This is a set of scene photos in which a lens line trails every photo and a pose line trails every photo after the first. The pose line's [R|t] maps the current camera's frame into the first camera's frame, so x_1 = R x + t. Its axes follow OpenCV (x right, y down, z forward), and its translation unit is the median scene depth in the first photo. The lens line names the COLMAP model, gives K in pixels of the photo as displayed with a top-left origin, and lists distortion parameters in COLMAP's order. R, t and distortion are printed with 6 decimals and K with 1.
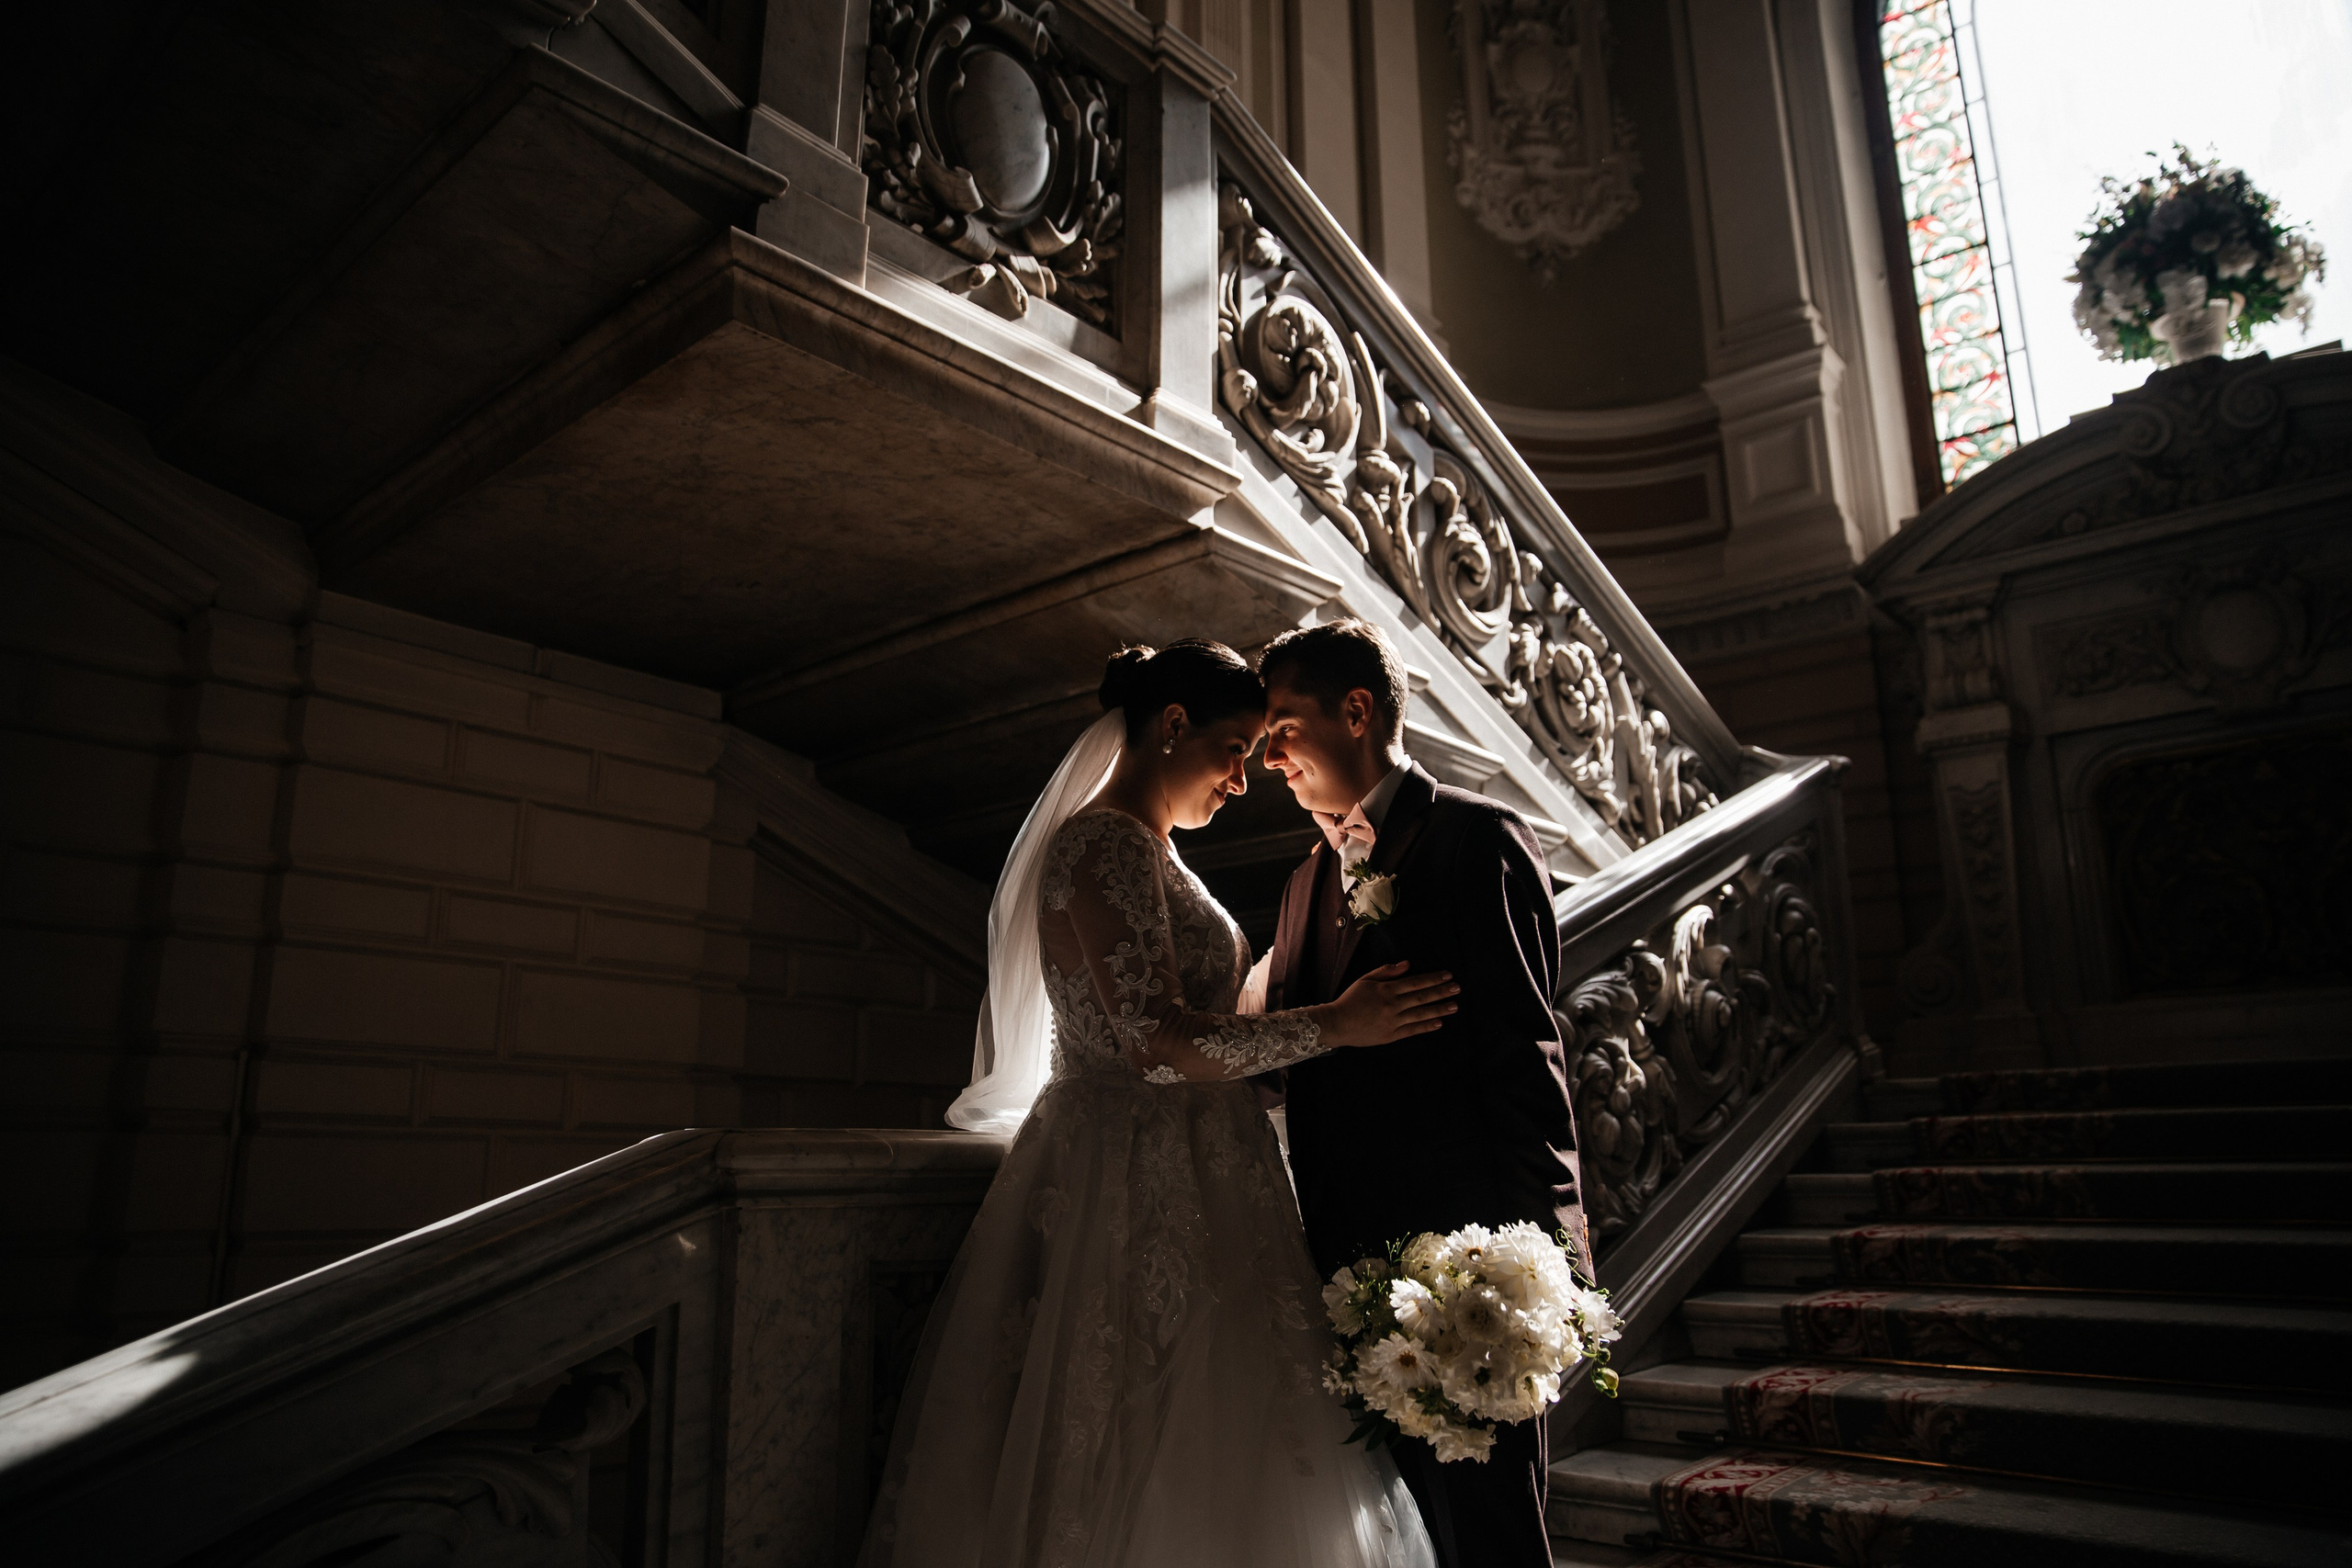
lens RADIAL K [[1613.5, 0, 1173.4], [0, 1613.5, 791.2], [0, 0, 1]] dist [-0.102898, 0.075976]
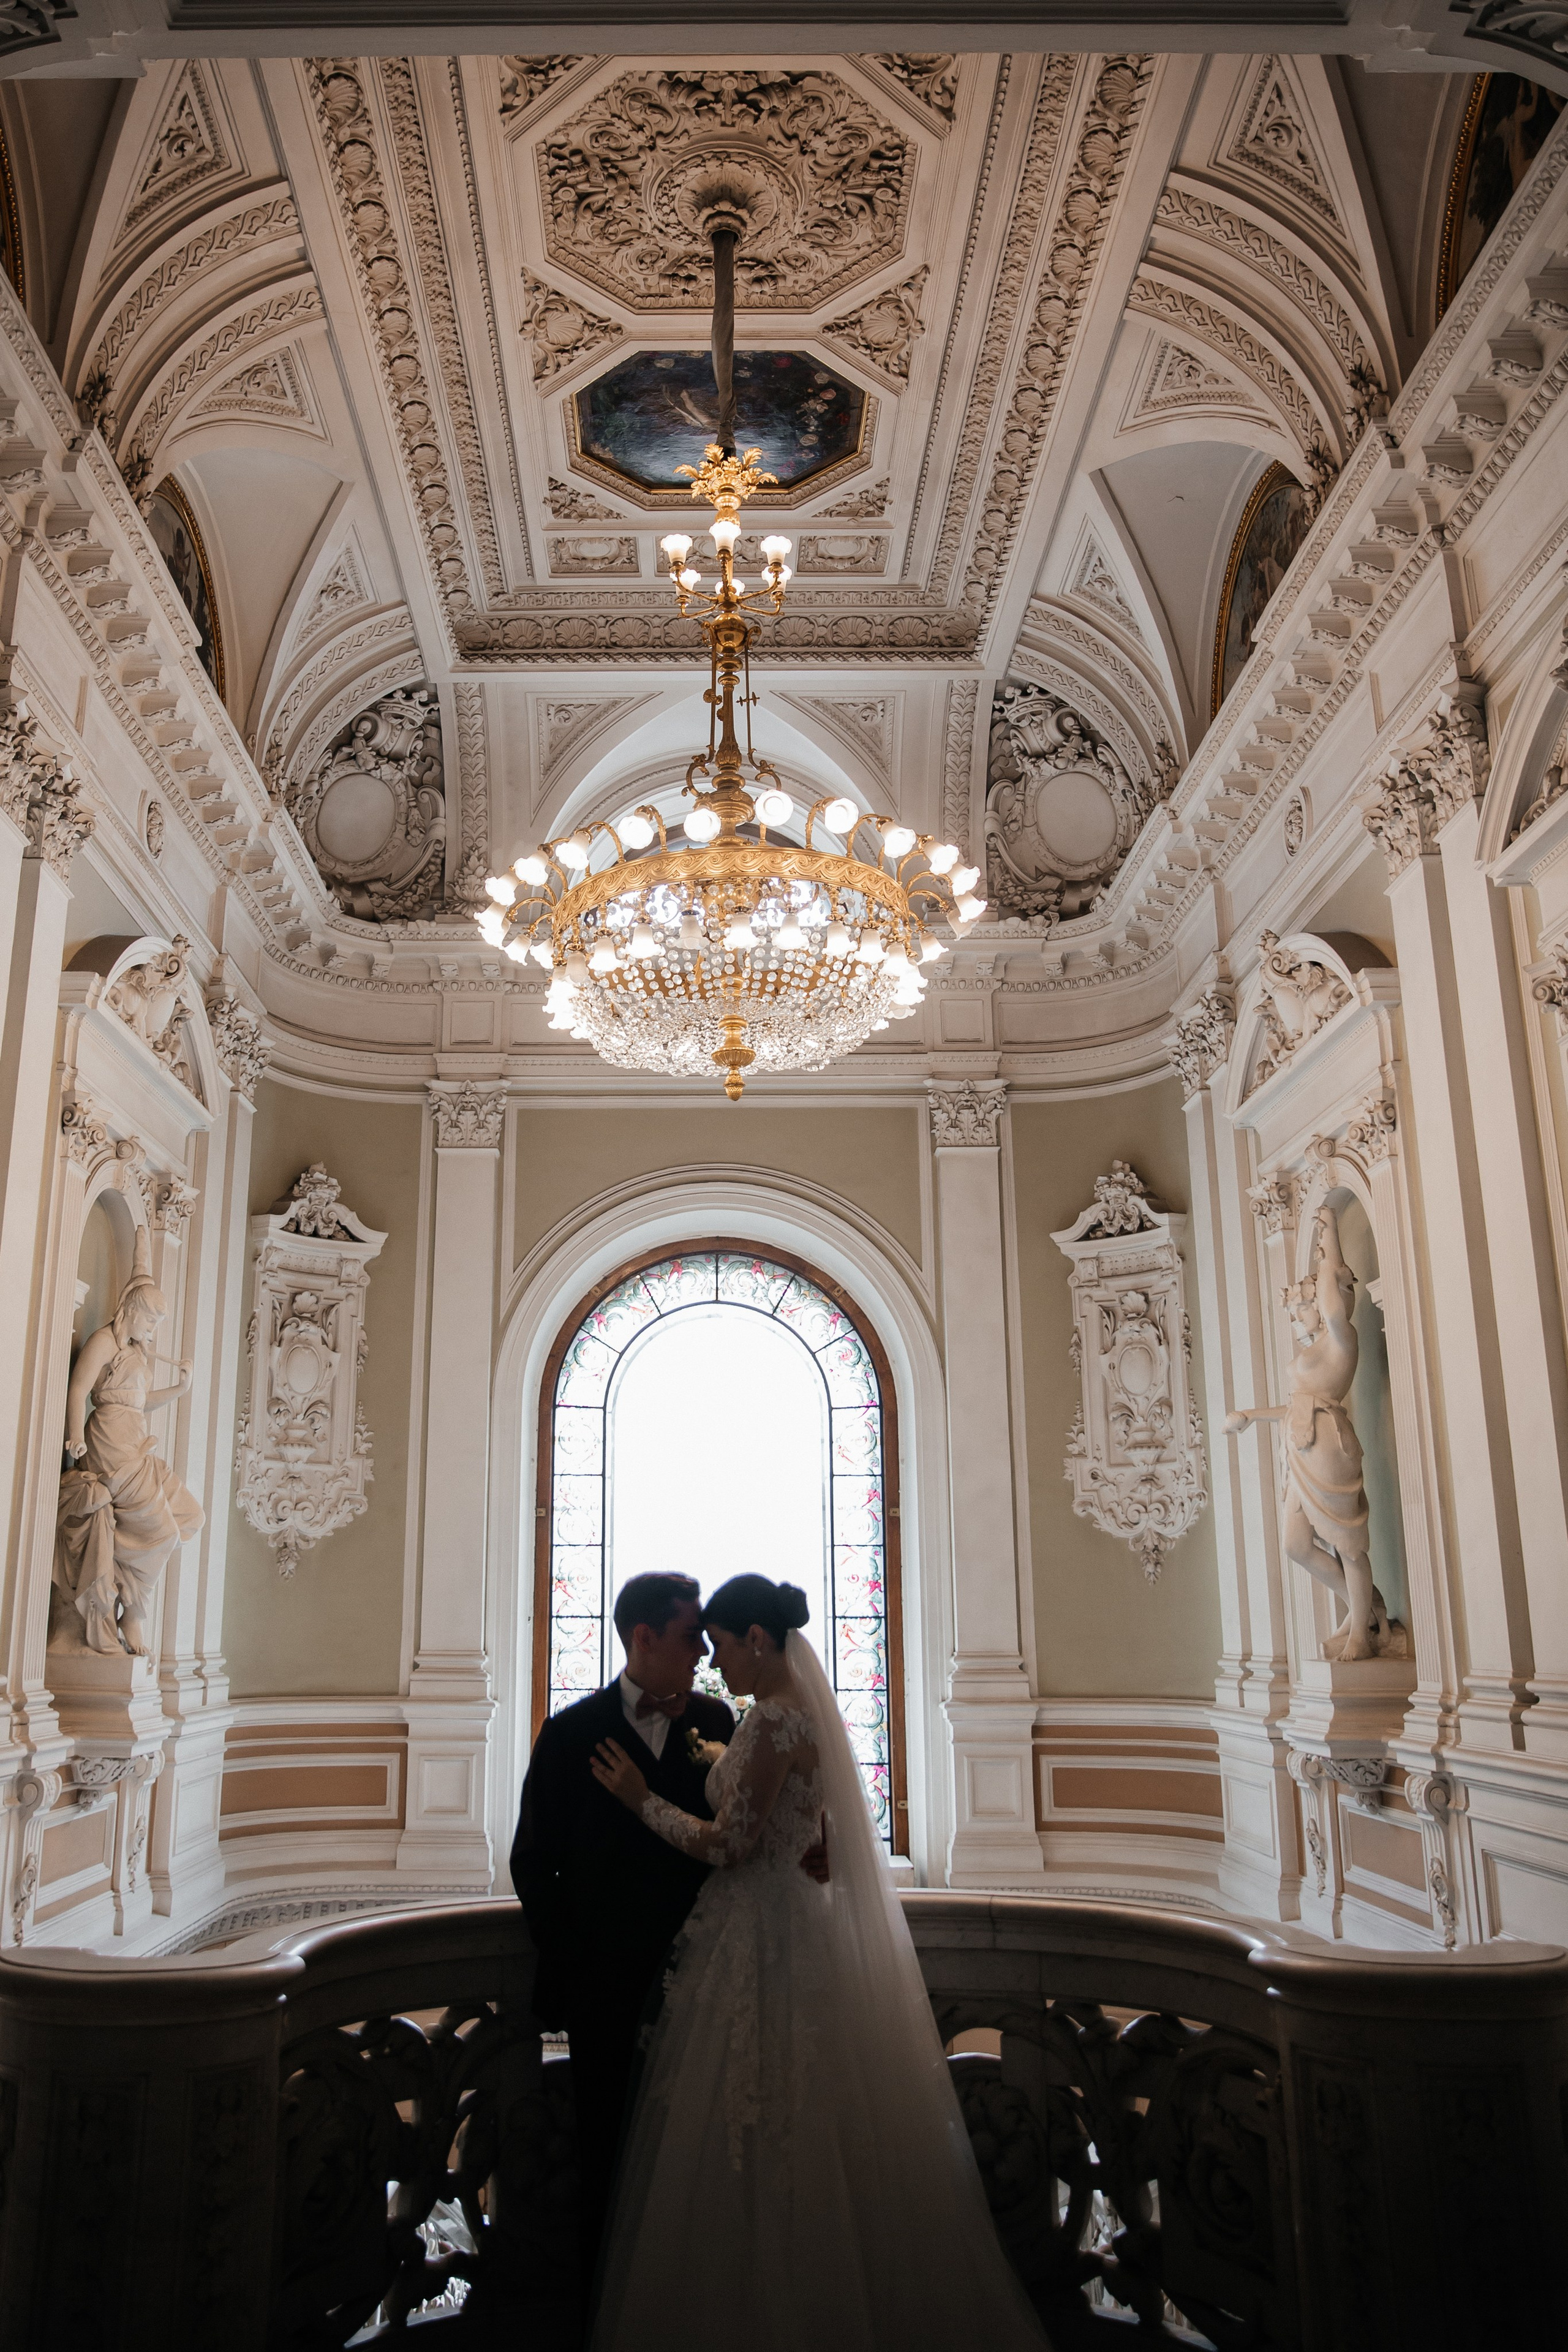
lens RADIAL K [[1906.7, 0, 705.0], [0, 1906.7, 1059.3], [0, 0, 1]] dist [-0.084946, 0.040366]
pose [[0.751954, 0.189068, 0.631520, -0.571898], [-0.160569, 0.981667, -0.102706, -0.672913], [-0.639361, -0.024172, 0.768527, -0.348375]]
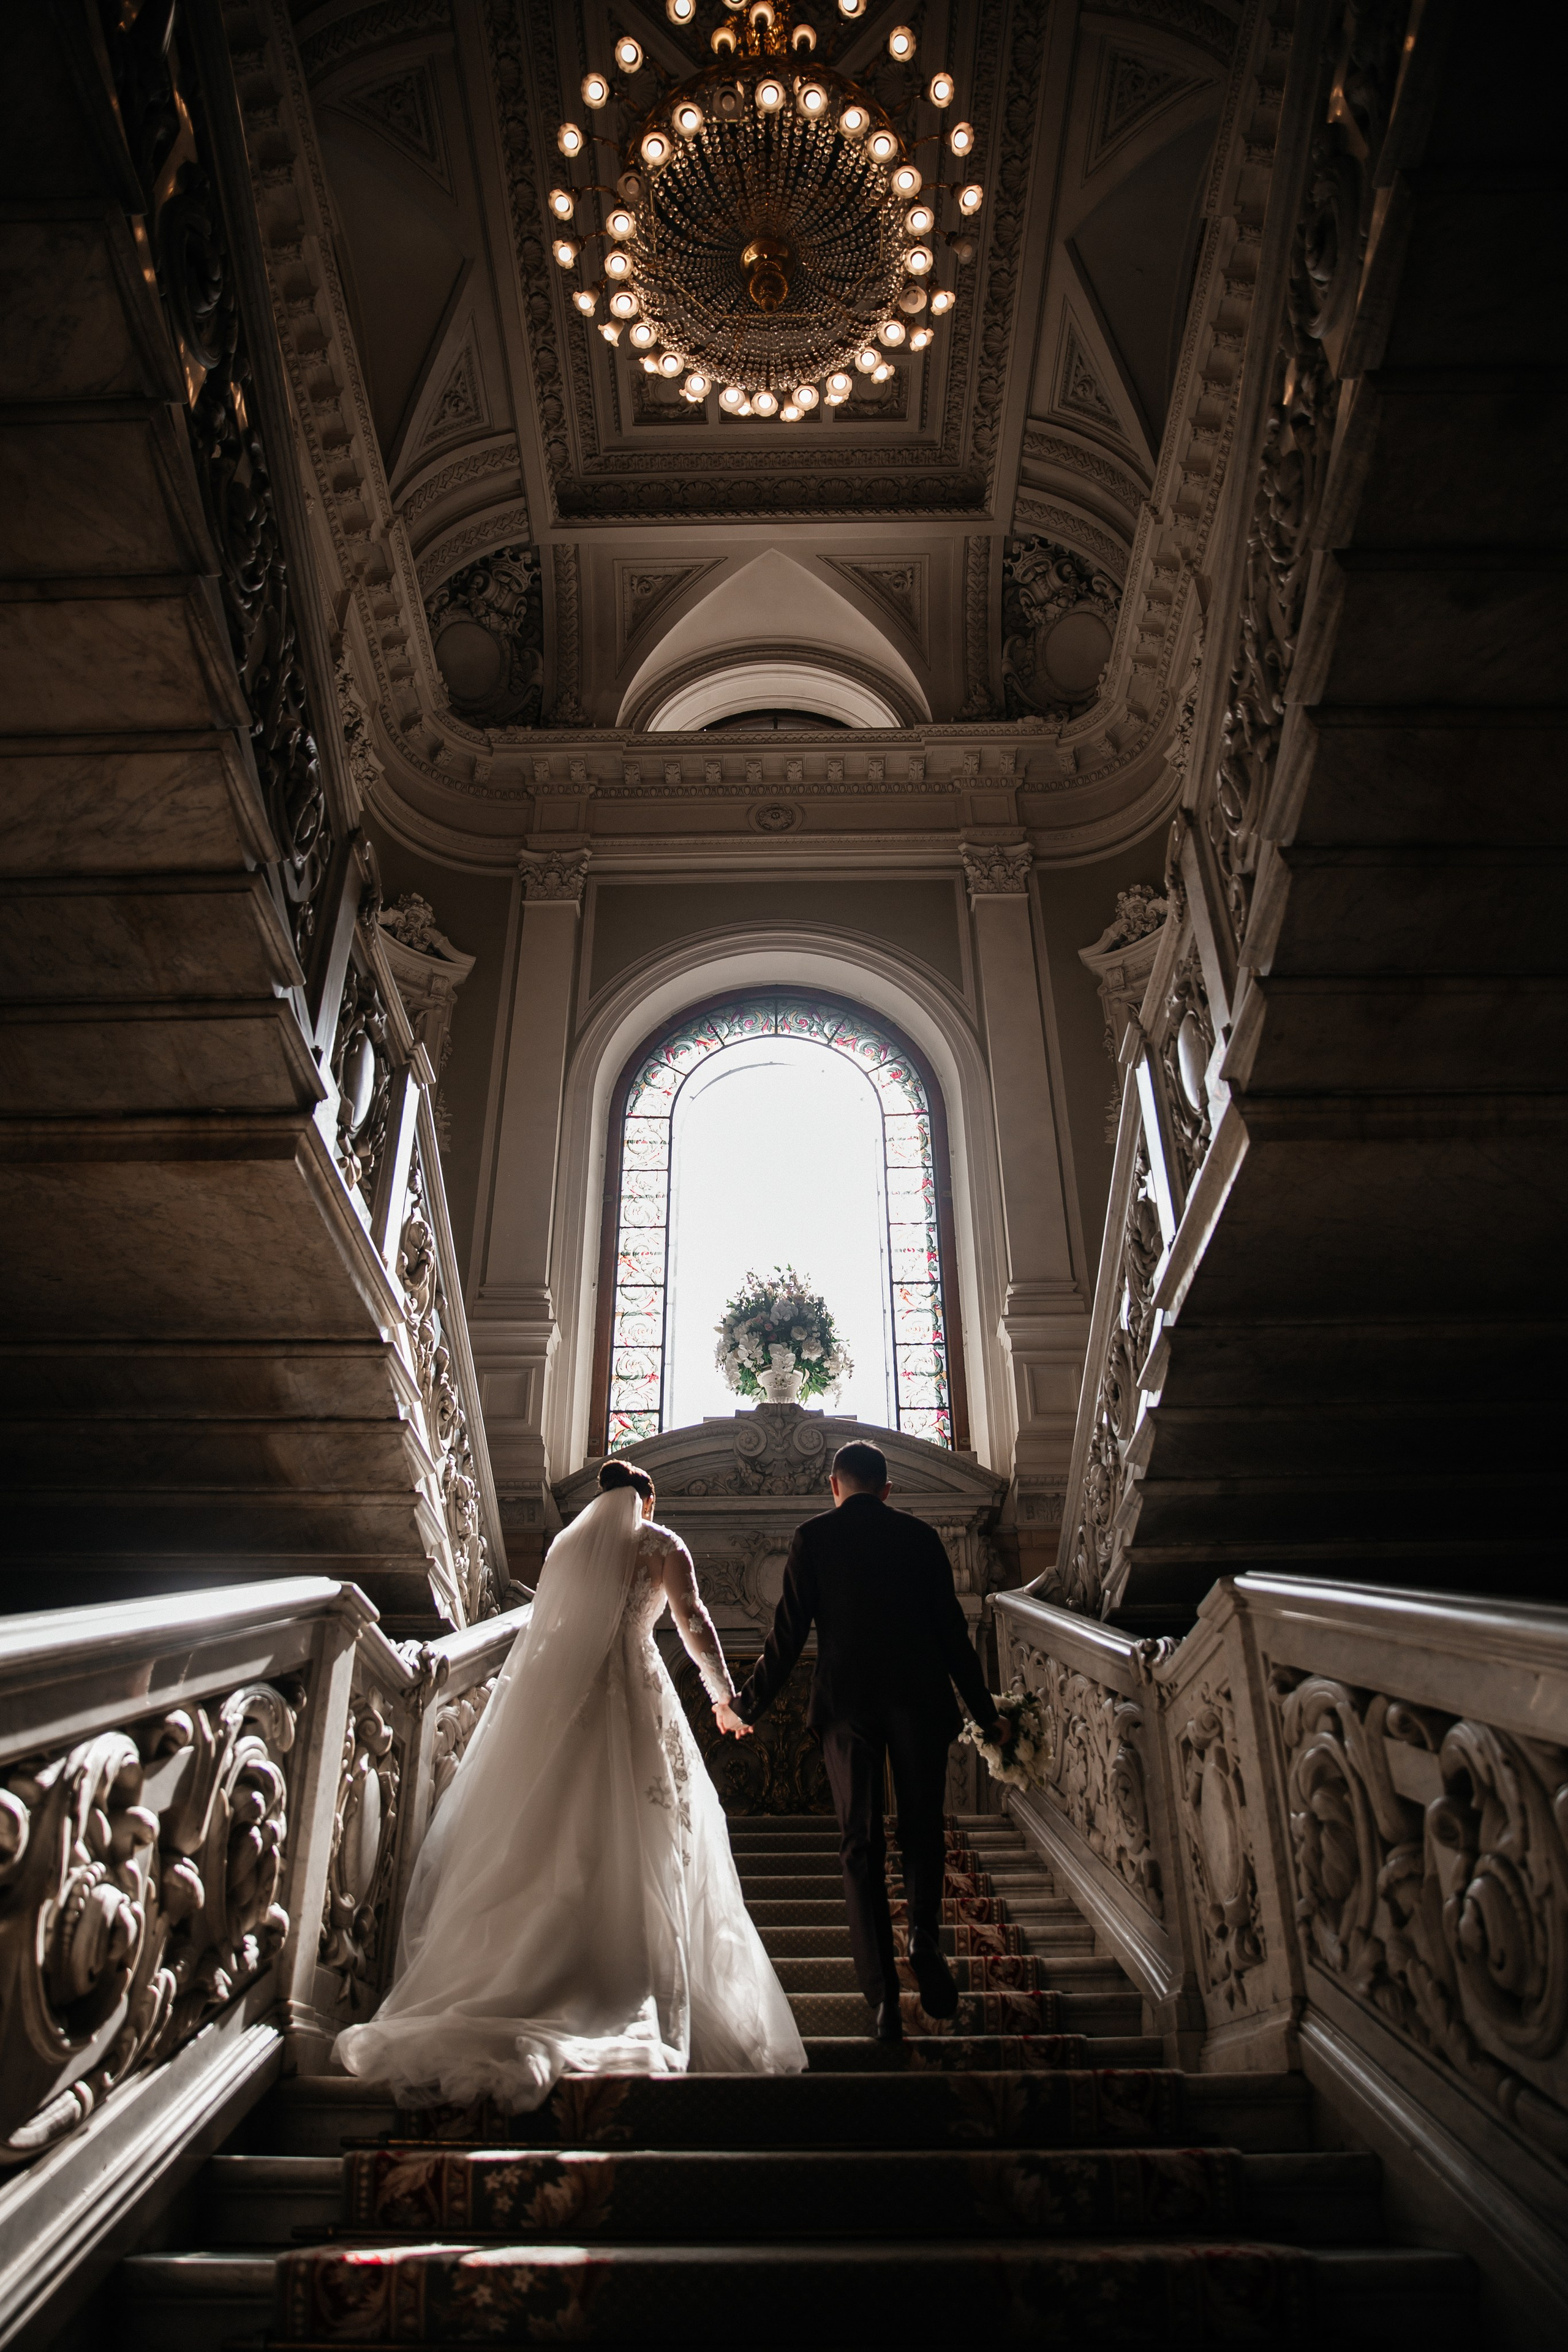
lens RADIAL K [[1613.7, 0, 788.0], [0, 1613.7, 1180.4], [0, 0, 1]] dist [-0.102898, 0.075976]
pose [[0.759365, 0.346388, 0.550799, -0.244157], [-0.152917, 0.917815, -0.366378, 0.086287], [-0.632440, 0.193988, 0.749925, -0.201664]]
